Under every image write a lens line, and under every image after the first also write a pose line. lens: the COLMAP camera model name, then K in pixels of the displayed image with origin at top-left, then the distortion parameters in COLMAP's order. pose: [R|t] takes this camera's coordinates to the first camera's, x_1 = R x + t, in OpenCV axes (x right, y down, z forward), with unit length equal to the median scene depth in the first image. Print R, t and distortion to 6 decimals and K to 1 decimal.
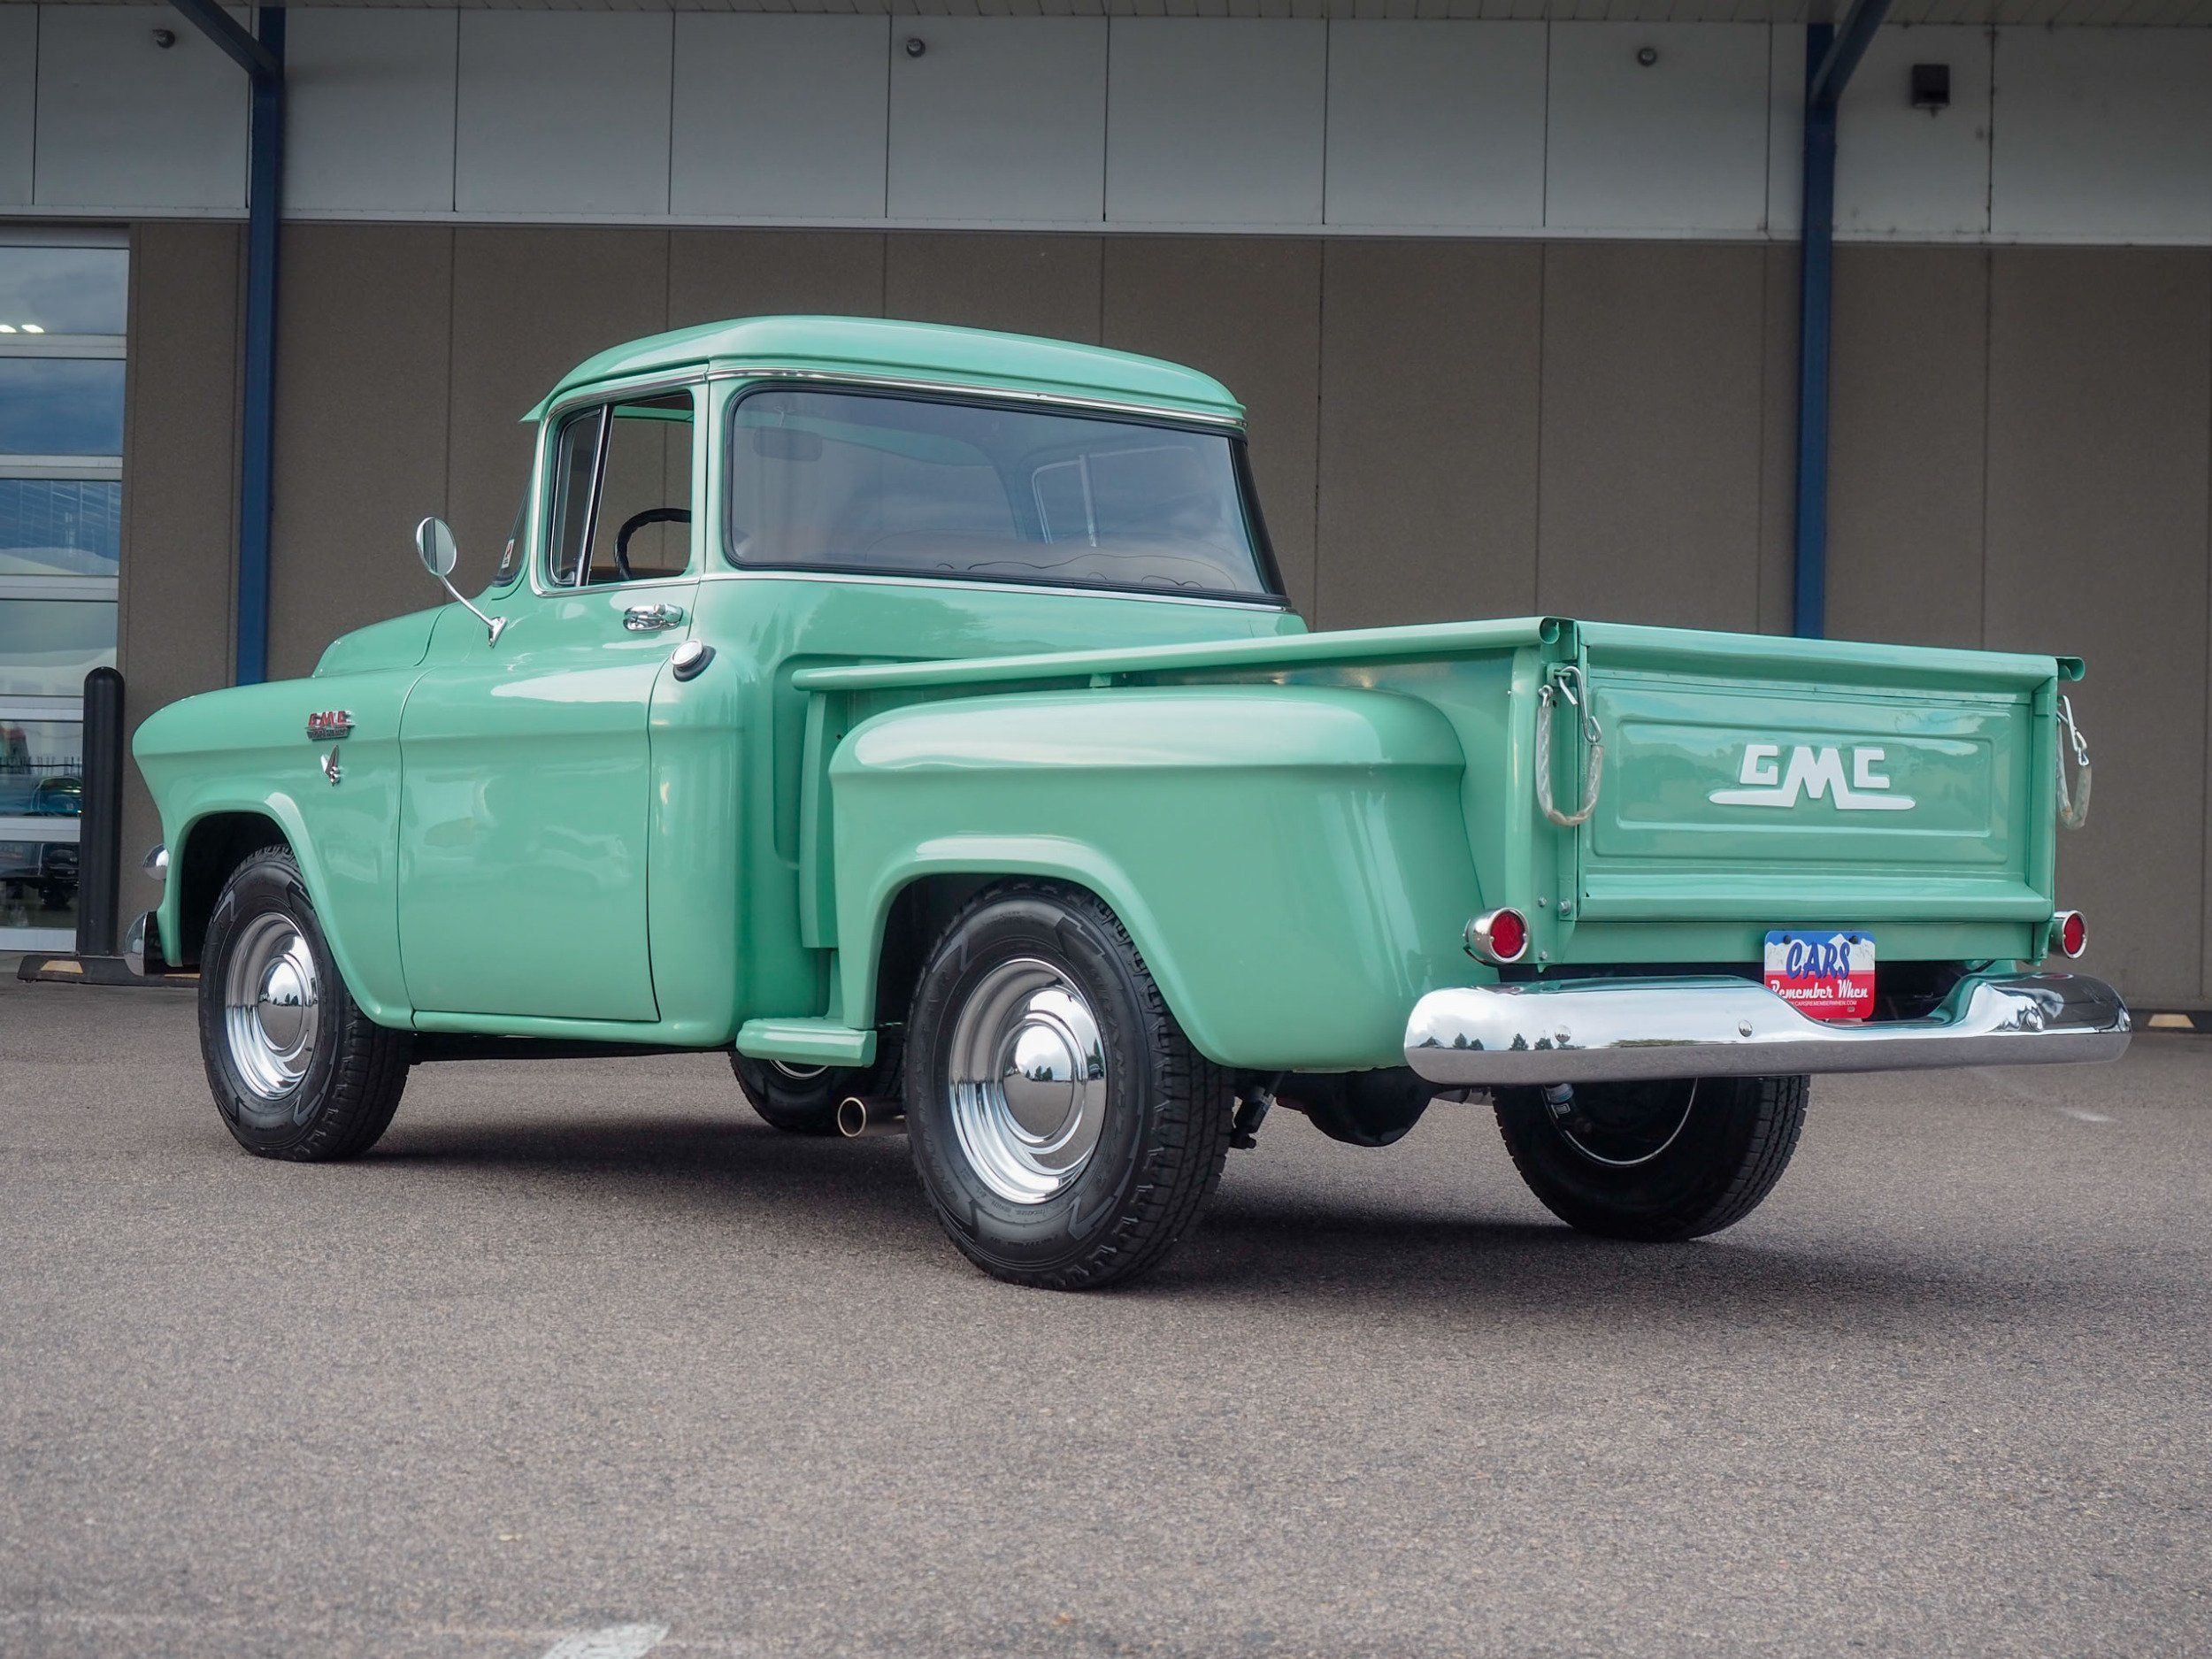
lens RADIAL K [[3800.1, 0, 1078.6], [0, 3800.1, 829.1], [0, 0, 1]] dist [0.010635, -0.059108]
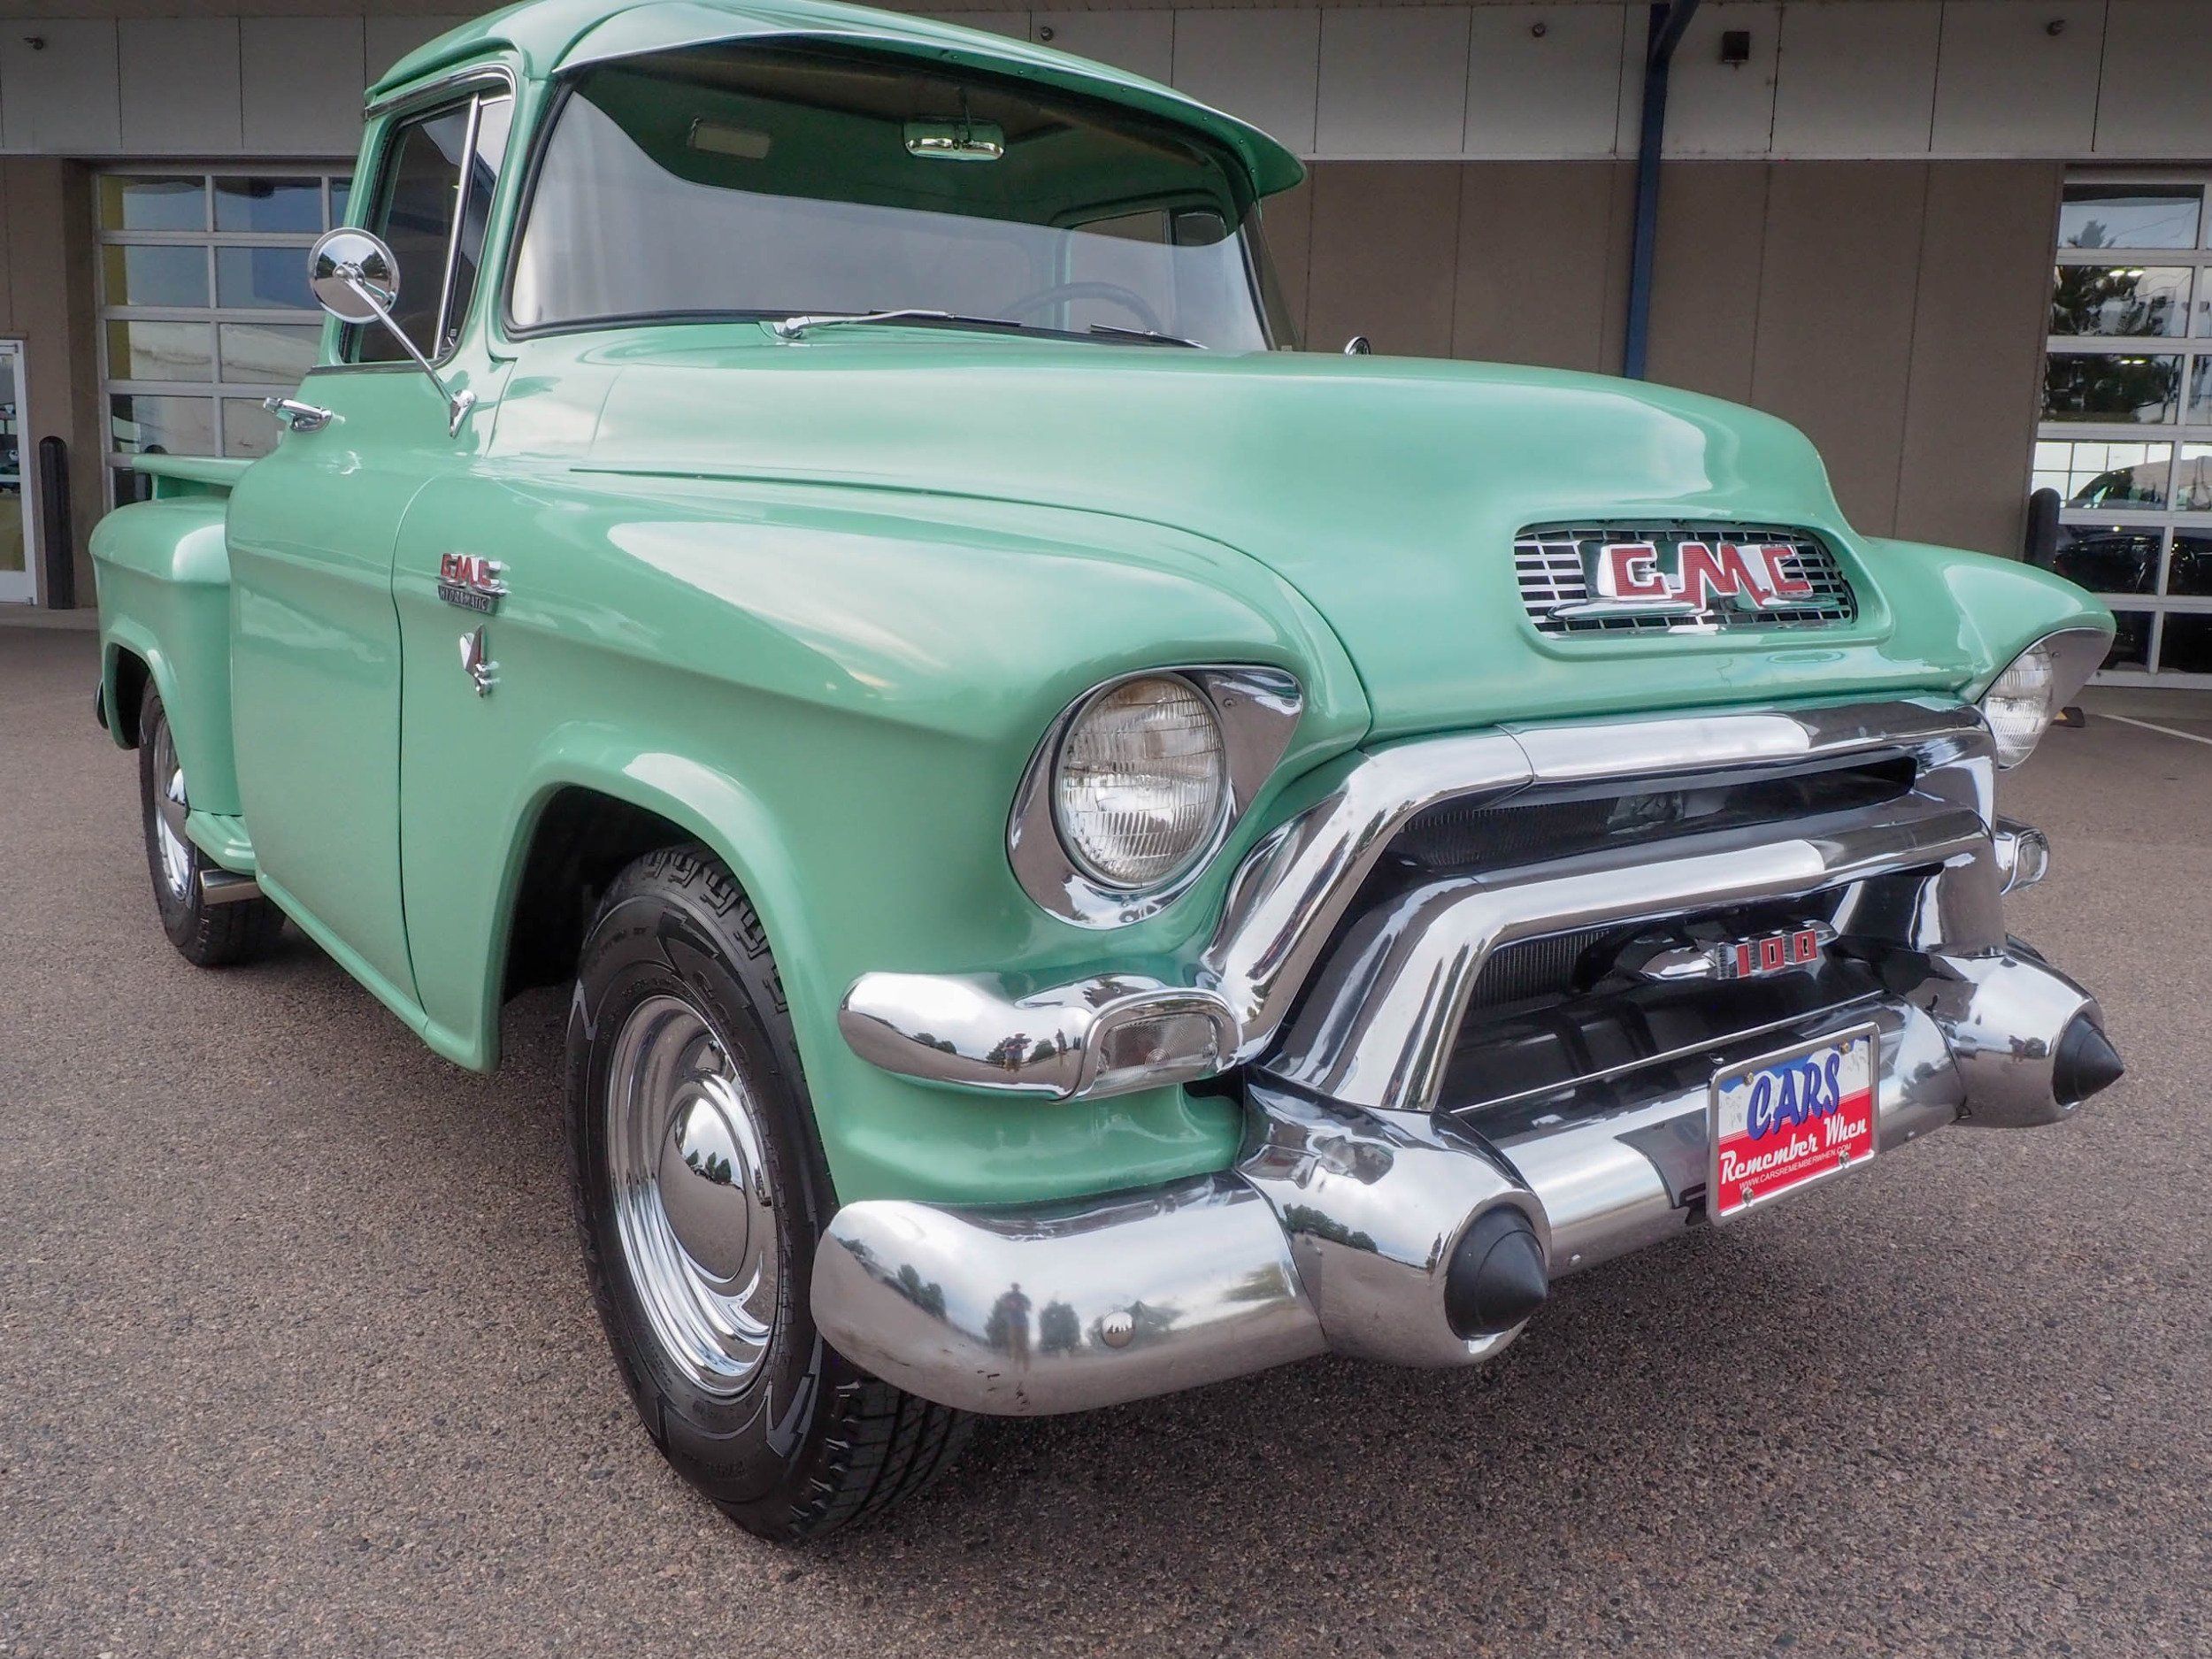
lens RADIAL K [[1744.9, 0, 1102.3], [0, 1744.9, 794.8], [0, 0, 1]] dist [-0.002968, -0.000410]
pose [[0.996211, 0.020976, -0.084402, 0.118410], [-0.007655, 0.987860, 0.155156, -0.037826], [0.086632, -0.153922, 0.984278, 0.734454]]
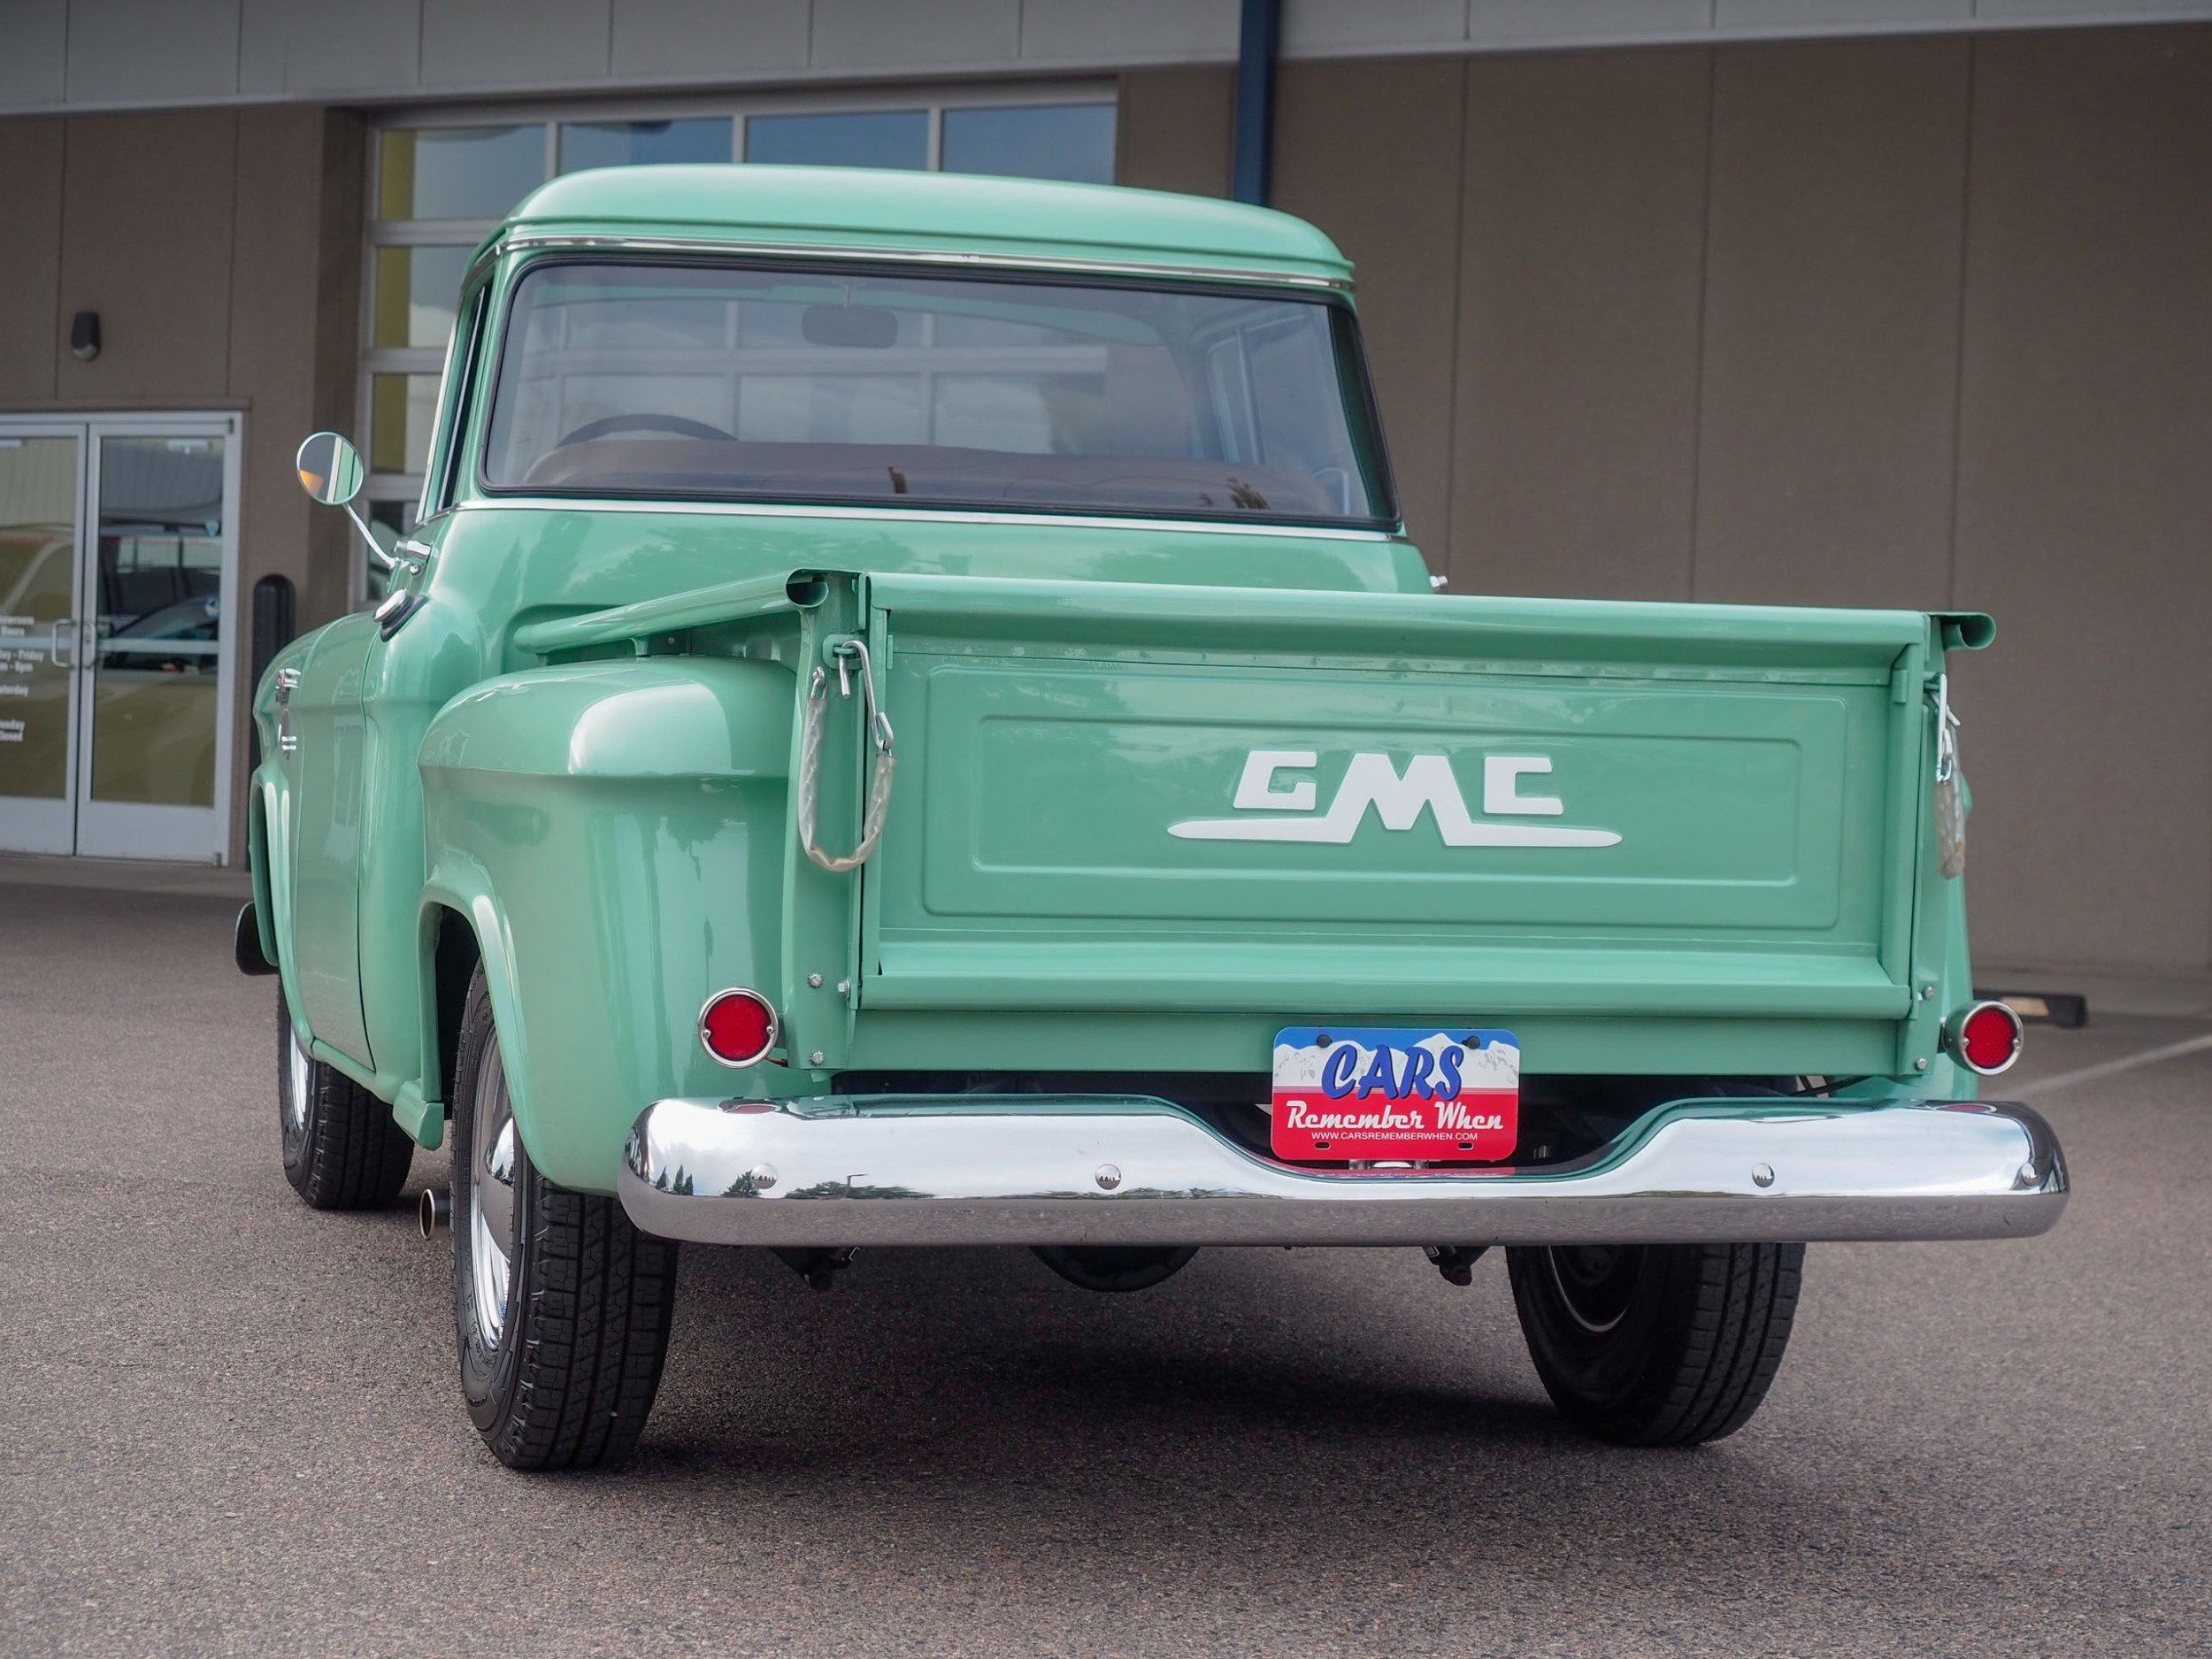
lens RADIAL K [[4332.2, 0, 1112.4], [0, 4332.2, 826.5], [0, 0, 1]] dist [-0.011117, 0.133261]
pose [[0.911403, 0.018233, -0.411111, 0.433110], [-0.010724, 0.999731, 0.020564, -0.022438], [0.411376, -0.014333, 0.911353, 0.266227]]
